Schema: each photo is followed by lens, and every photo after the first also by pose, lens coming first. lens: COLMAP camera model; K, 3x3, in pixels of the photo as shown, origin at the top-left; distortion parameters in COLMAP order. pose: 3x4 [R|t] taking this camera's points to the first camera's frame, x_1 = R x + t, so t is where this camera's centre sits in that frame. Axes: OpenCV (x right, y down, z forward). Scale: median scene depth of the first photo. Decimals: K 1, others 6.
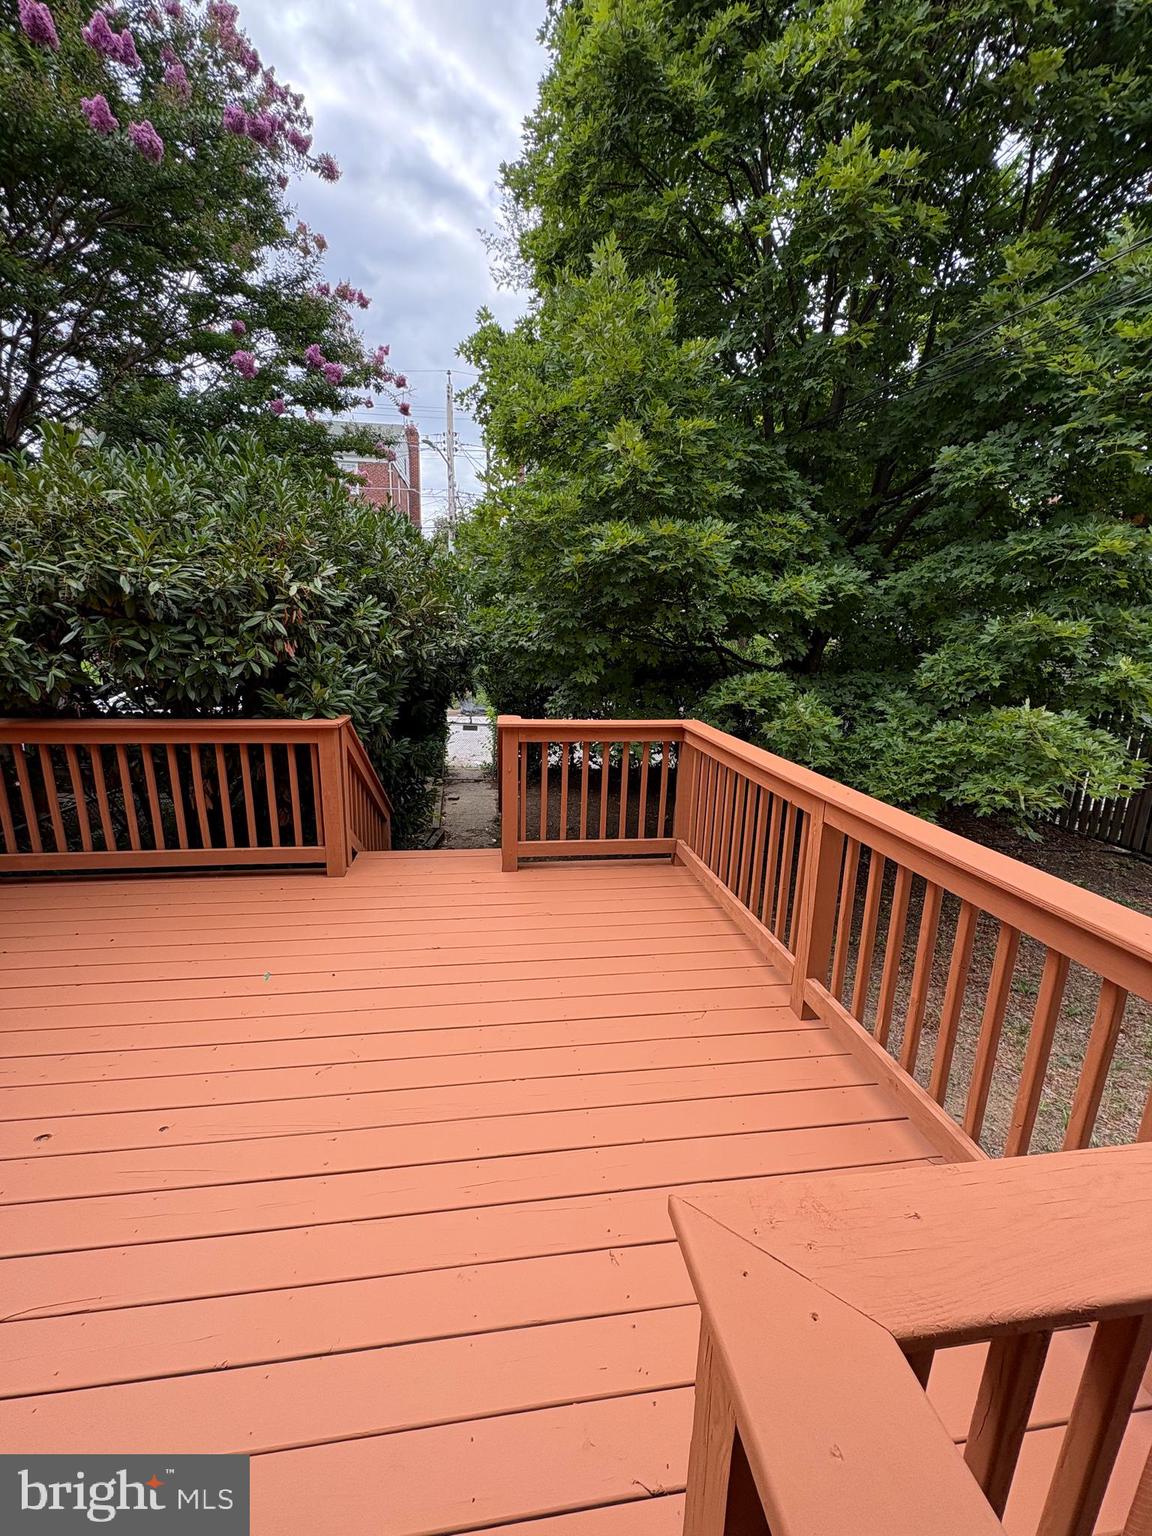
lens RADIAL K [[612.5, 0, 575.2], [0, 612.5, 764.8], [0, 0, 1]] dist [-0.000198, 0.000233]
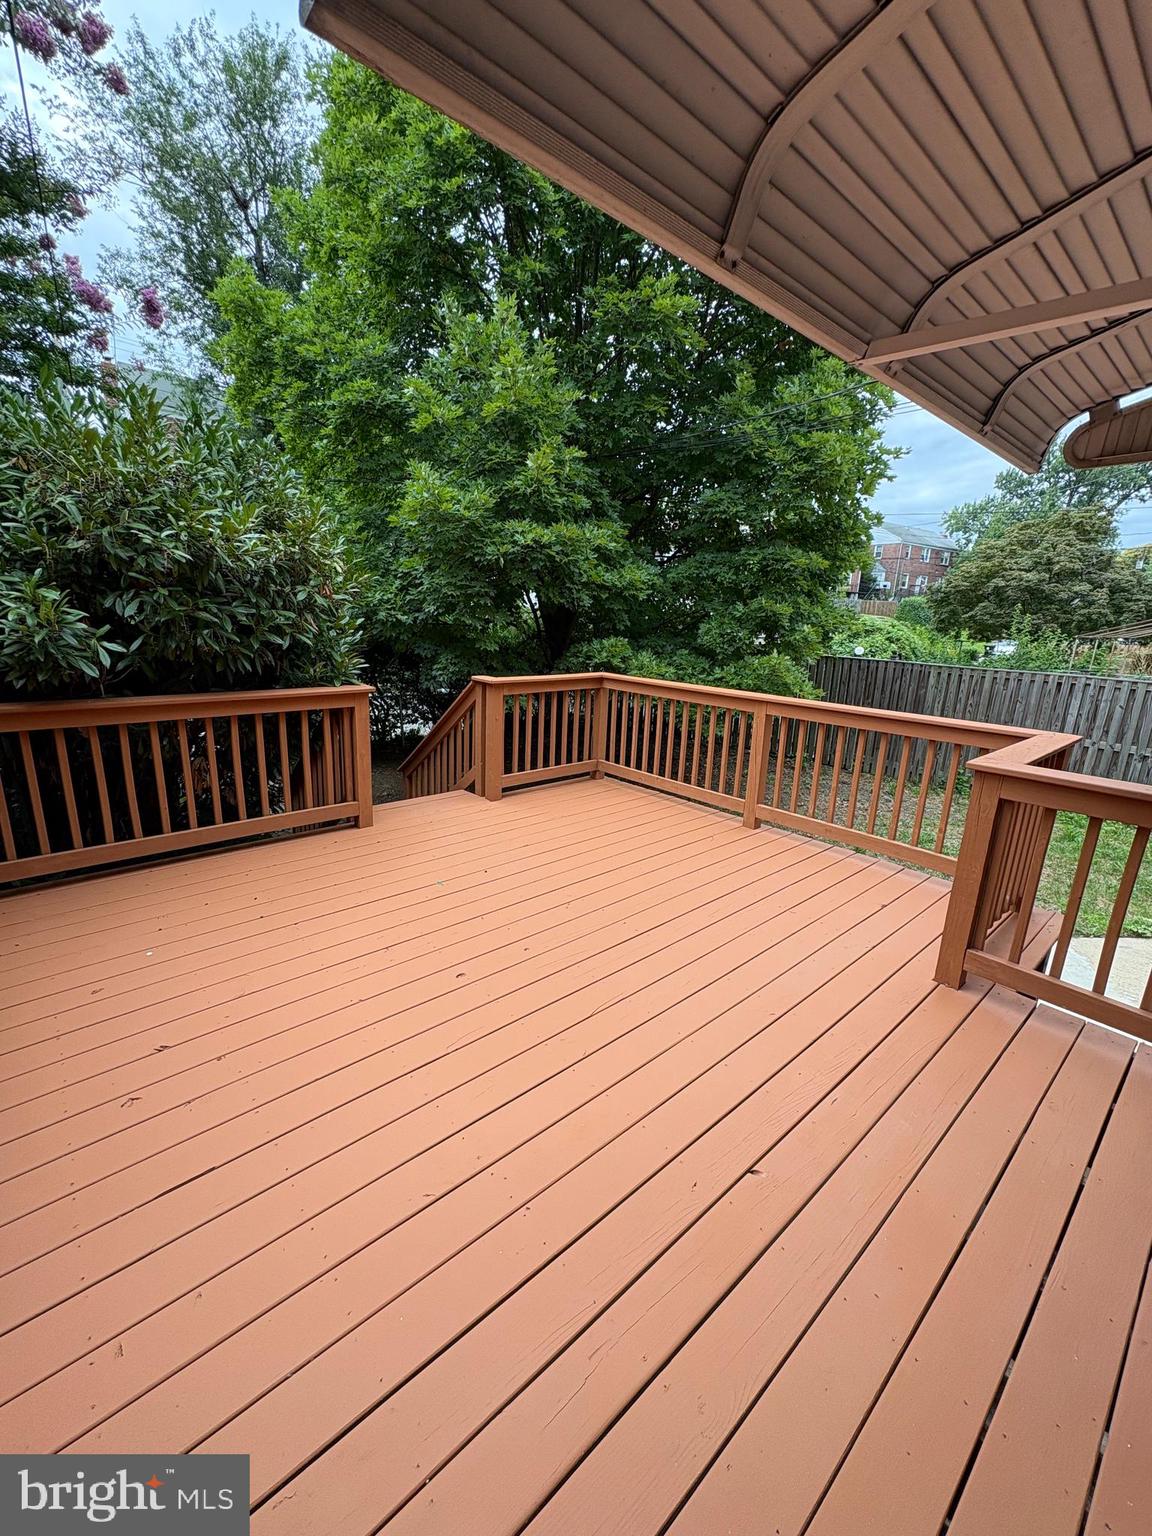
lens RADIAL K [[612.5, 0, 575.2], [0, 612.5, 764.8], [0, 0, 1]] dist [-0.000198, 0.000233]
pose [[0.837616, -0.127845, 0.531089, -0.645875], [0.107094, 0.991793, 0.069841, 0.032672], [-0.535659, -0.001624, 0.844433, -0.149235]]
